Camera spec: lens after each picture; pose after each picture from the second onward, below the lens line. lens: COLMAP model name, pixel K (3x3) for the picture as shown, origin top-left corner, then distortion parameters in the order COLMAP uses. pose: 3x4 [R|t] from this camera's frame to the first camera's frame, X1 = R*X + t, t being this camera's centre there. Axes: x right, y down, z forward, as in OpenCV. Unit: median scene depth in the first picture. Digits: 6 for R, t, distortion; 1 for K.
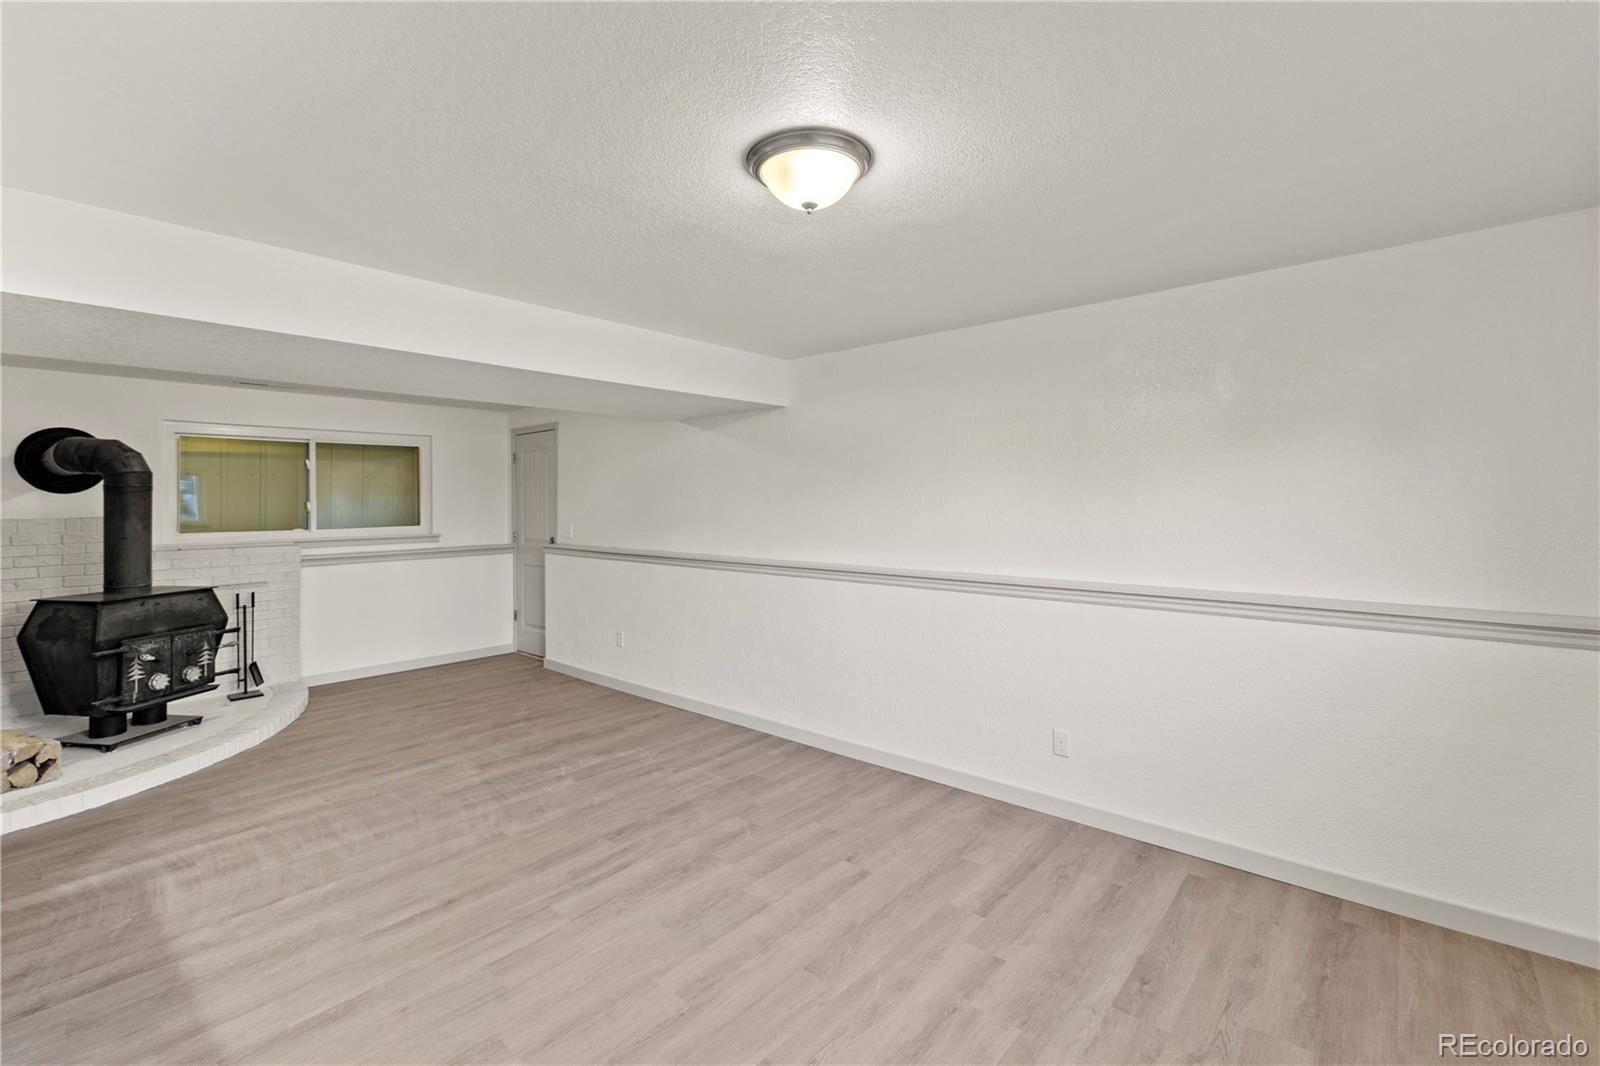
lens RADIAL K [[692.8, 0, 795.2], [0, 692.8, 500.5], [0, 0, 1]] dist [-0.000503, -0.000134]
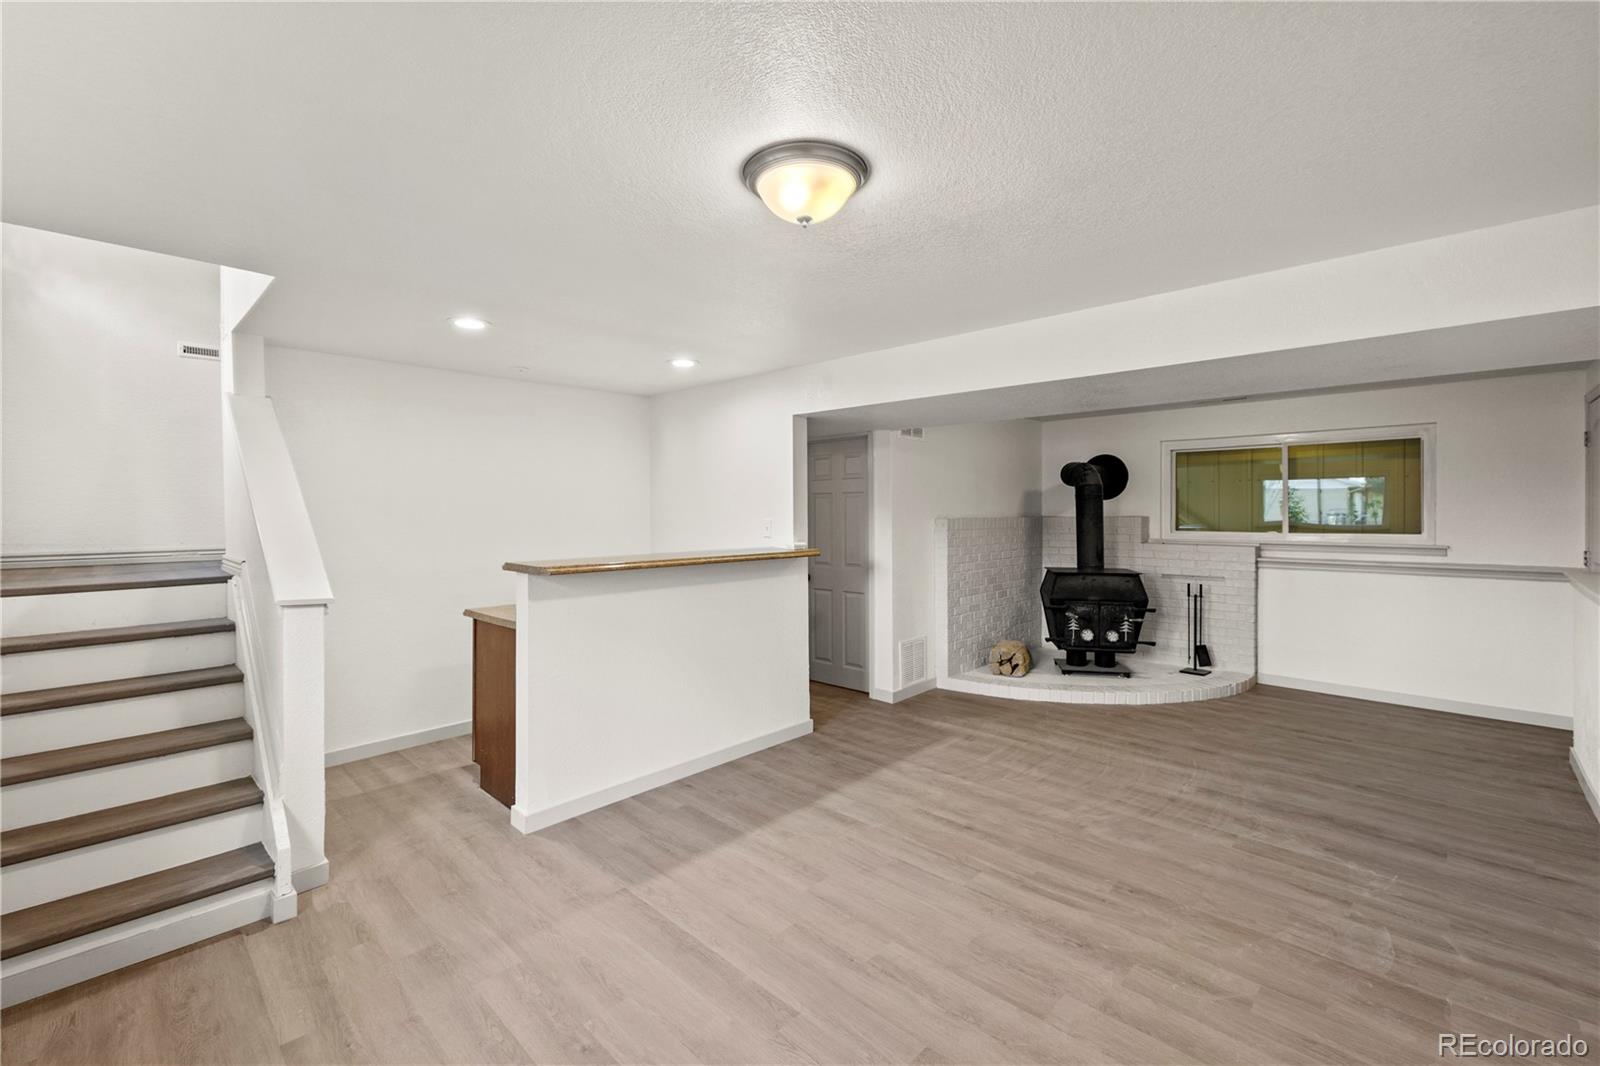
lens RADIAL K [[676.7, 0, 788.3], [0, 676.7, 514.4], [0, 0, 1]] dist [-0.000886, 0.000080]
pose [[-0.050649, 0.014934, -0.998605, 0.543542], [0.004540, 0.999881, 0.014723, -0.004159], [0.998706, -0.003788, -0.050711, 0.551430]]
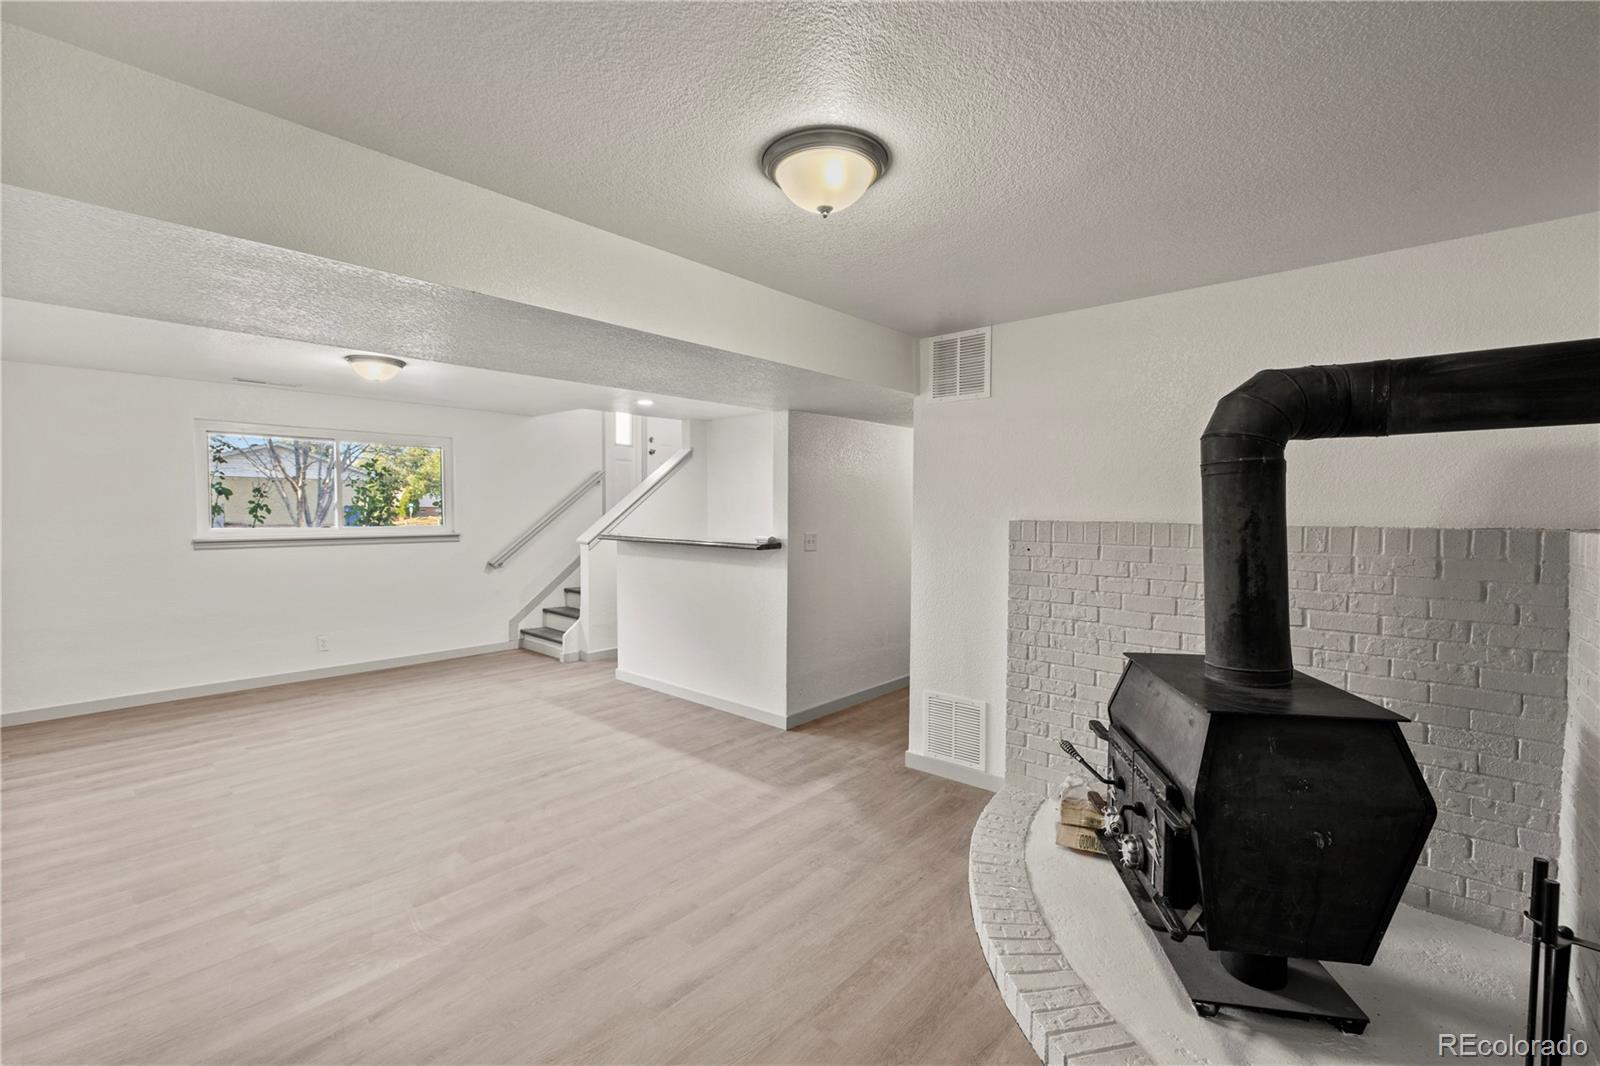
lens RADIAL K [[673.3, 0, 801.4], [0, 673.3, 537.2], [0, 0, 1]] dist [-0.000260, -0.000067]
pose [[-0.999982, 0.004626, 0.003798, -0.787911], [0.004796, 0.998917, 0.046290, 0.007823], [-0.003580, 0.046307, -0.998921, 1.796105]]
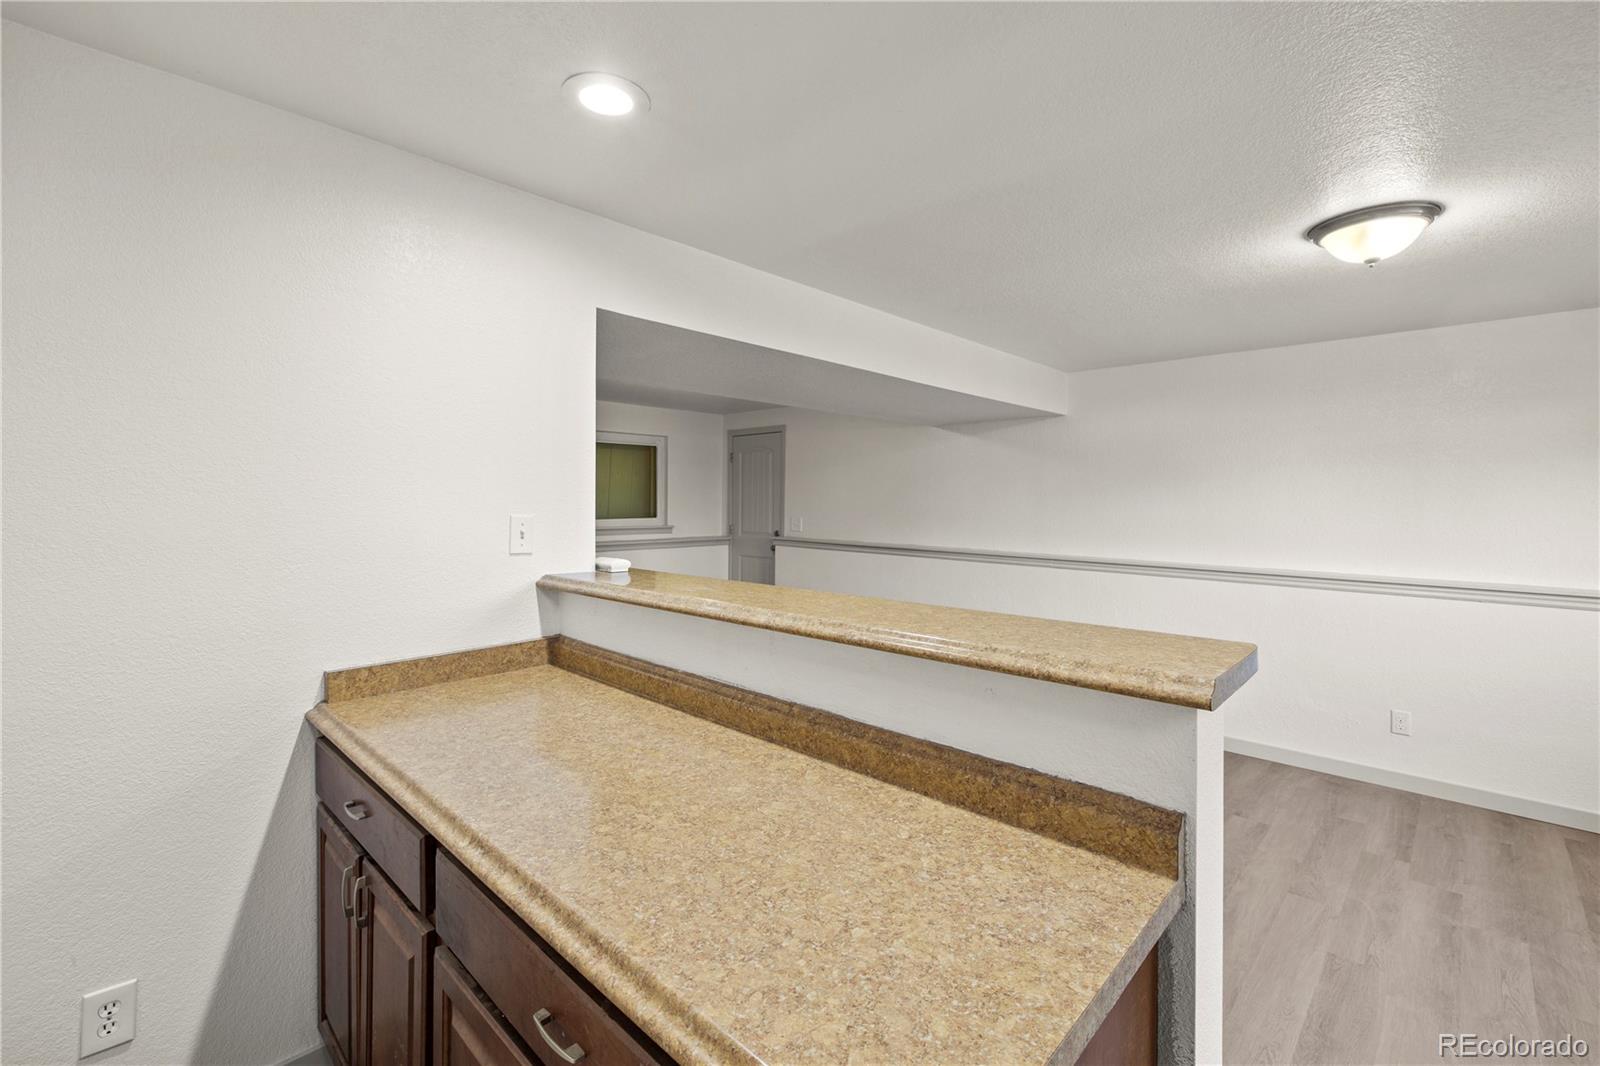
lens RADIAL K [[689.0, 0, 784.5], [0, 689.0, 503.0], [0, 0, 1]] dist [-0.001588, -0.000392]
pose [[0.997999, 0.016241, -0.061106, -0.507465], [-0.015919, 0.999857, 0.005755, 0.005904], [0.061191, -0.004770, 0.998115, -0.151987]]
